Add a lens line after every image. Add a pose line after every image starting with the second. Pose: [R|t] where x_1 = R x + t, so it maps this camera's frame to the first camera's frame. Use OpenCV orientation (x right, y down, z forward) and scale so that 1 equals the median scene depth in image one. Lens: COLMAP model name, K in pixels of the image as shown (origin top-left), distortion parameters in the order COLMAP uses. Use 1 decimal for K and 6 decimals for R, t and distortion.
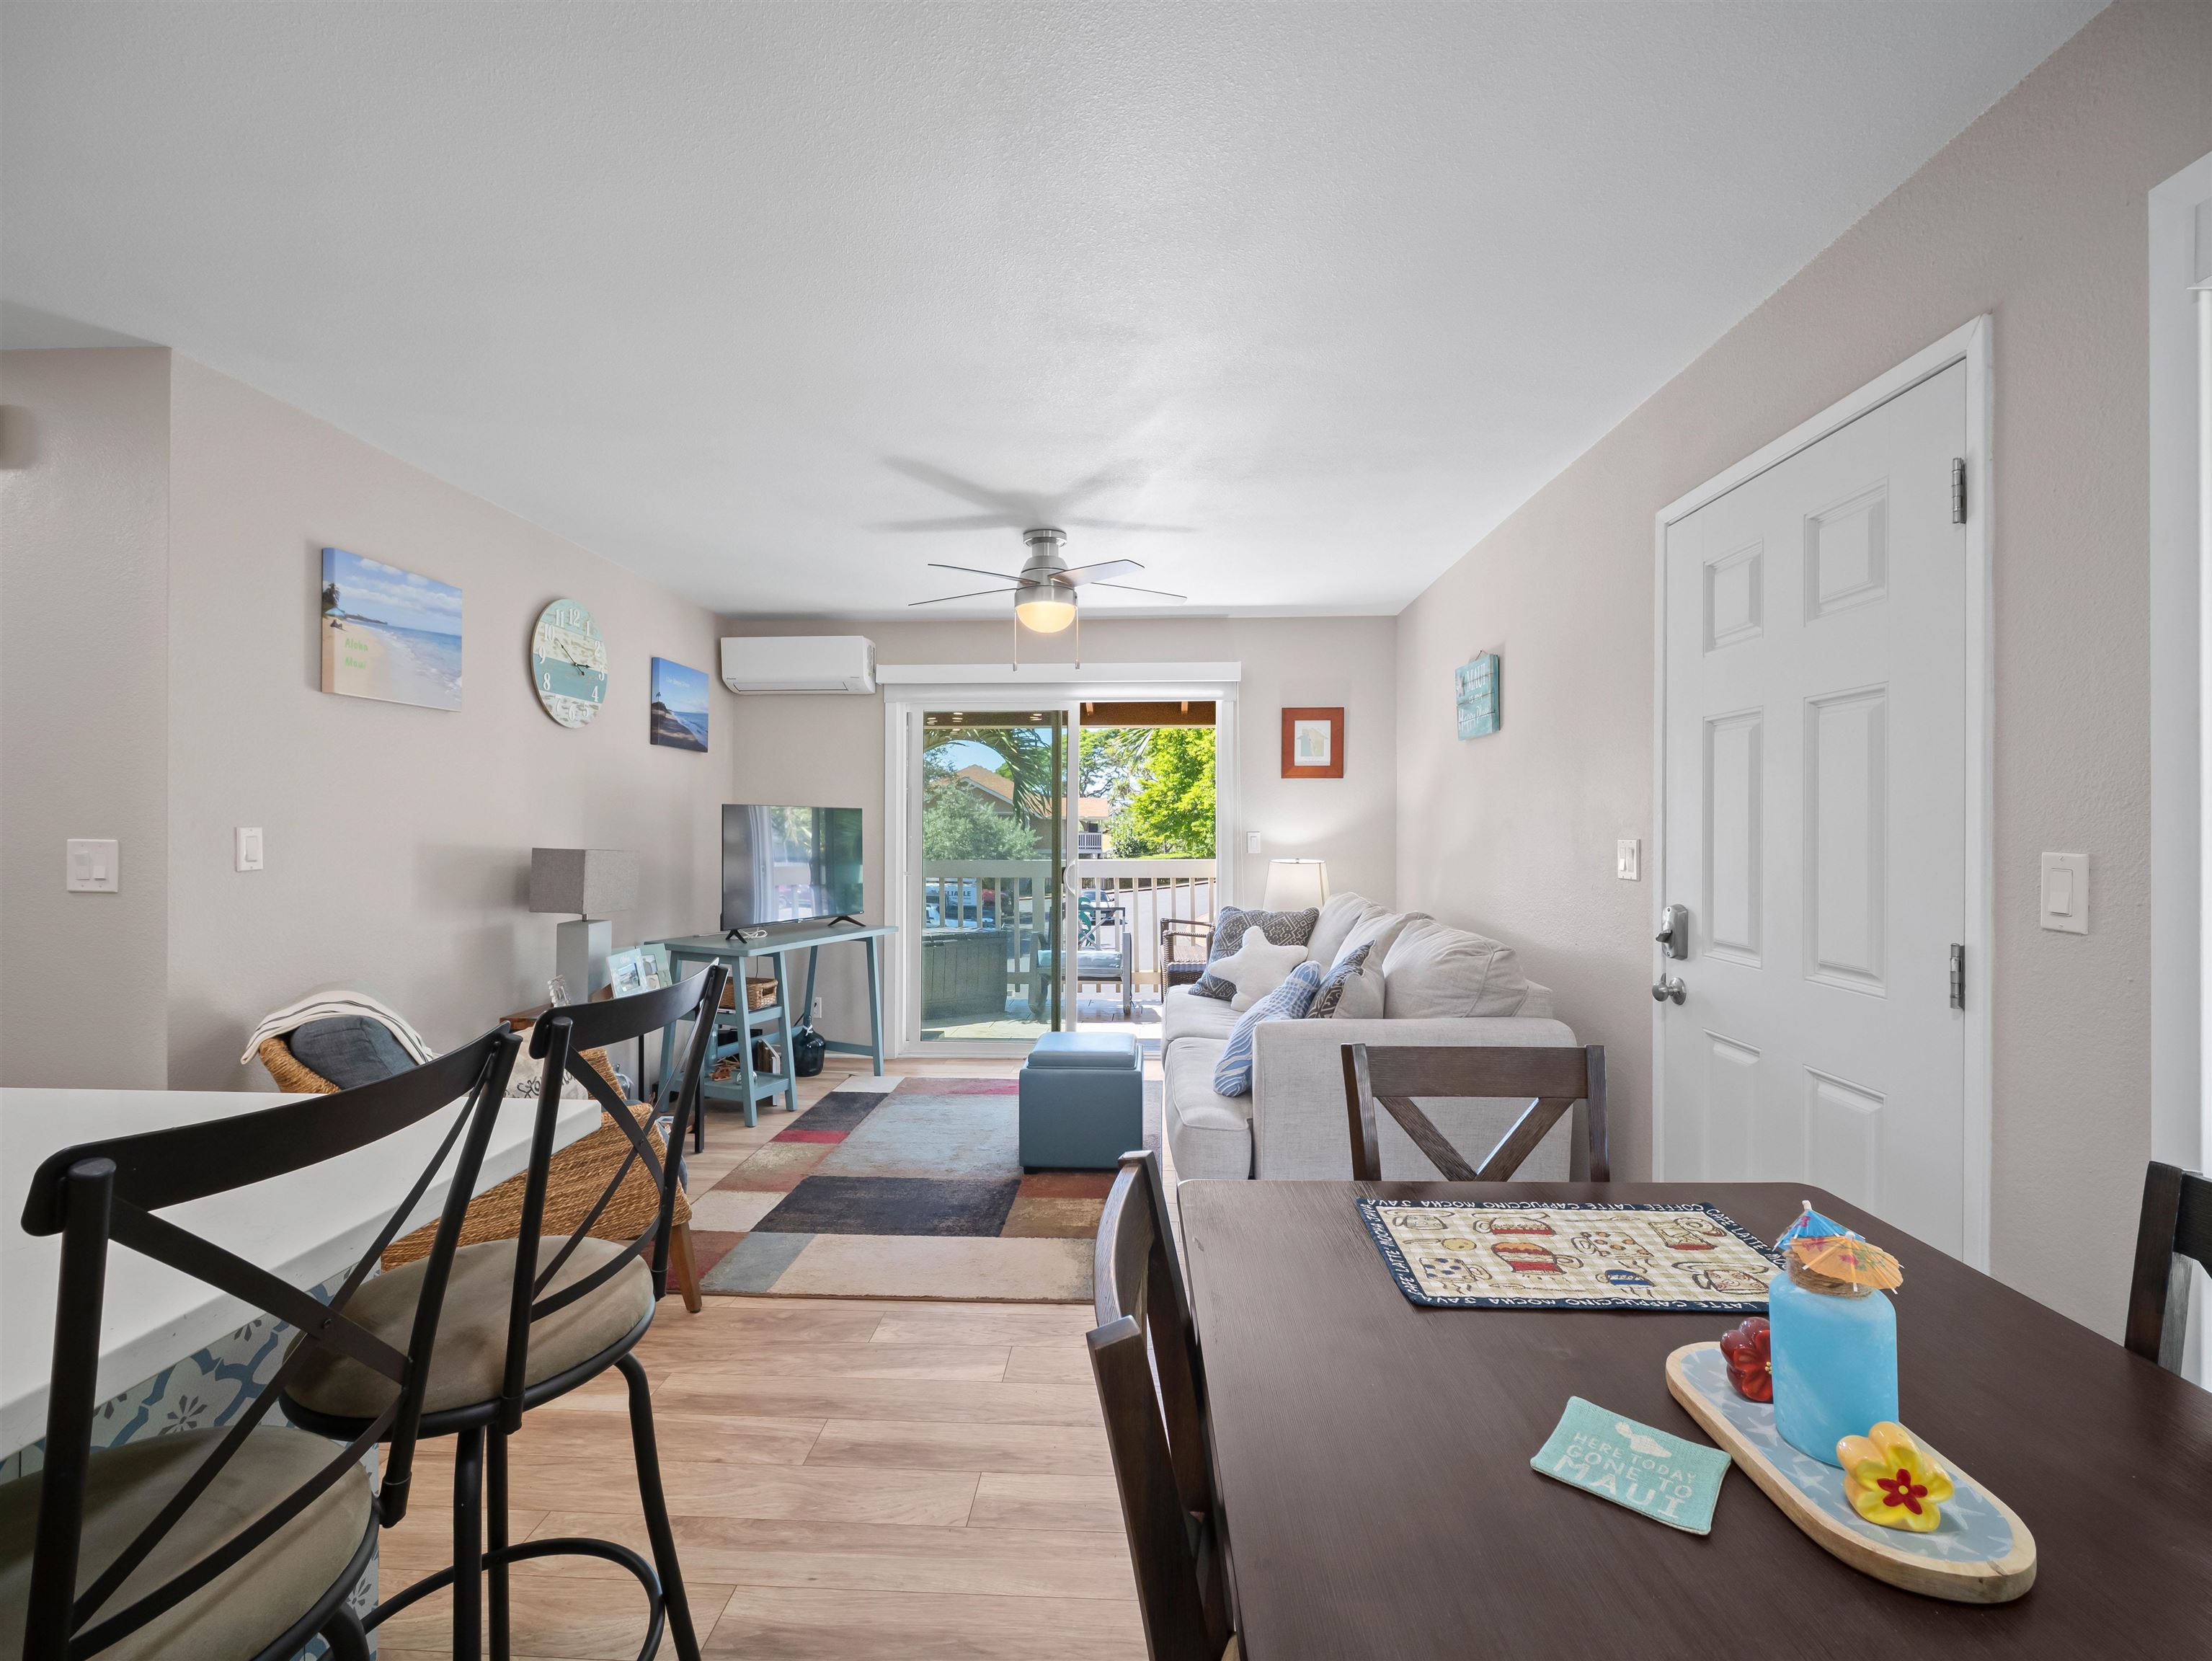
lens RADIAL K [[988.2, 0, 1101.0], [0, 988.2, 819.2], [0, 0, 1]] dist [0.001146, 0.000007]
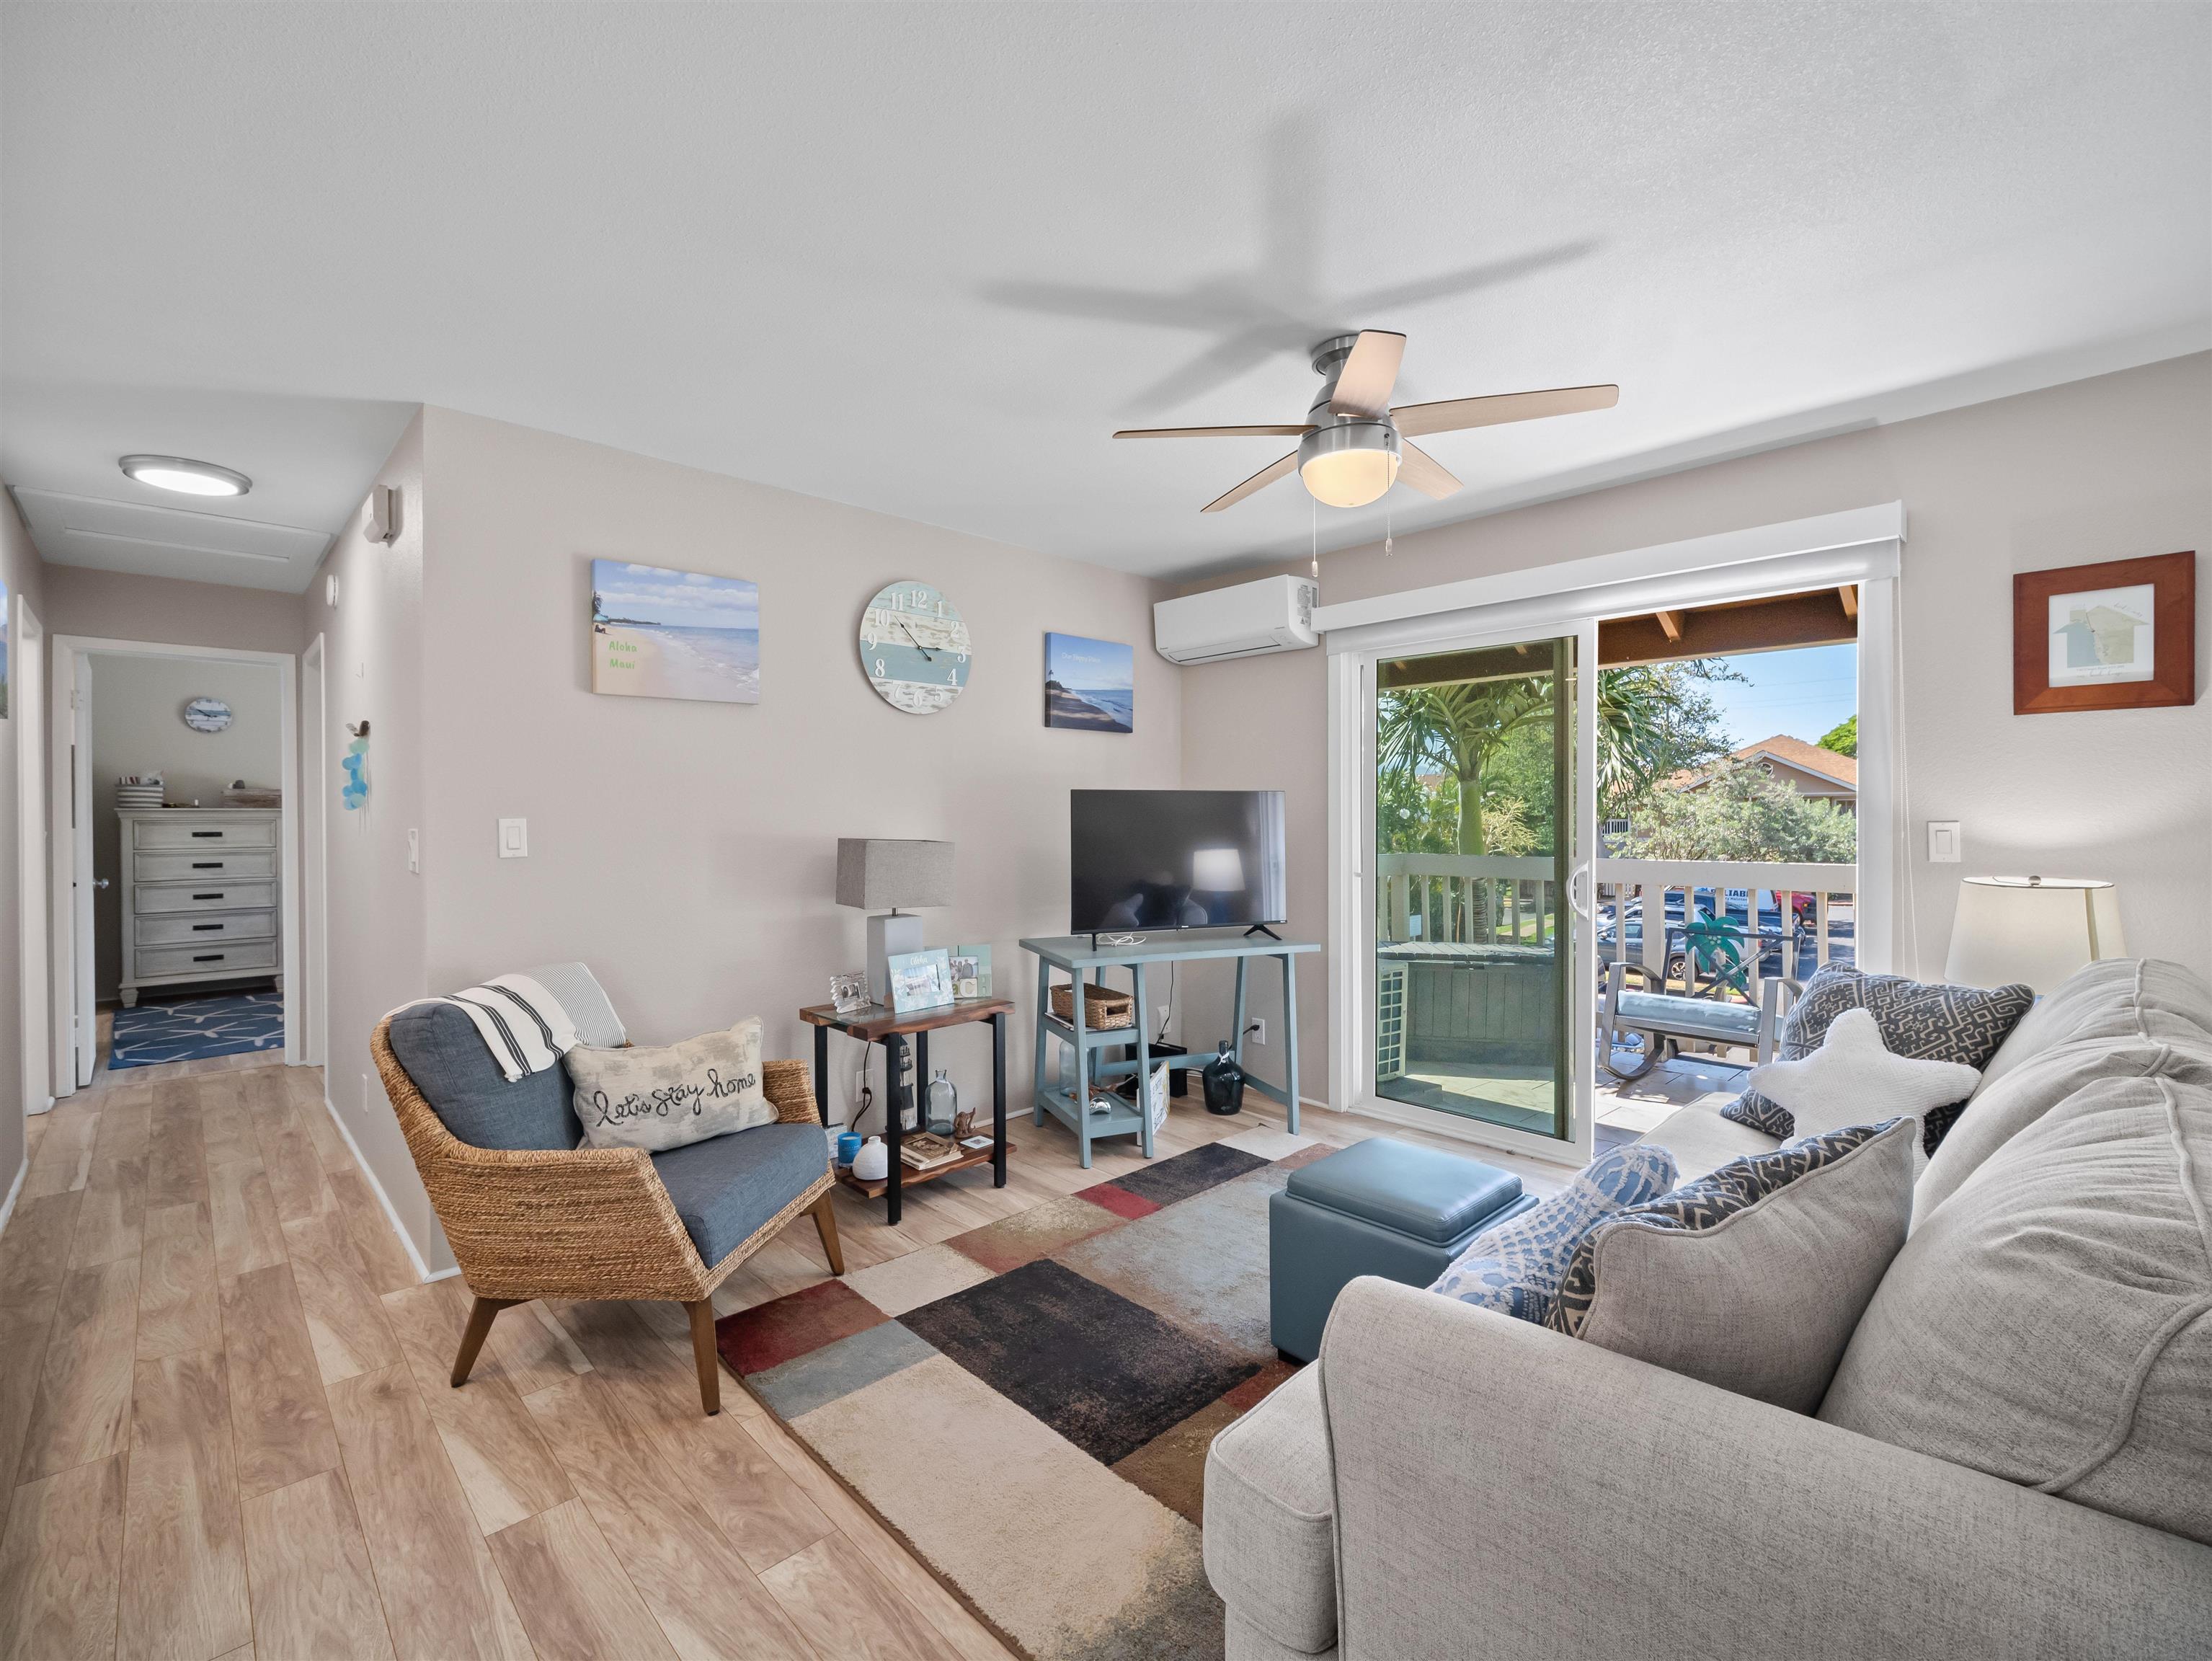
lens RADIAL K [[979.0, 0, 1109.4], [0, 979.0, 820.1], [0, 0, 1]] dist [0.007459, -0.000693]
pose [[0.727958, 0.001335, -0.685621, 0.236488], [0.009426, 0.999884, 0.011956, 0.001597], [0.685557, -0.015166, 0.727861, 0.395601]]
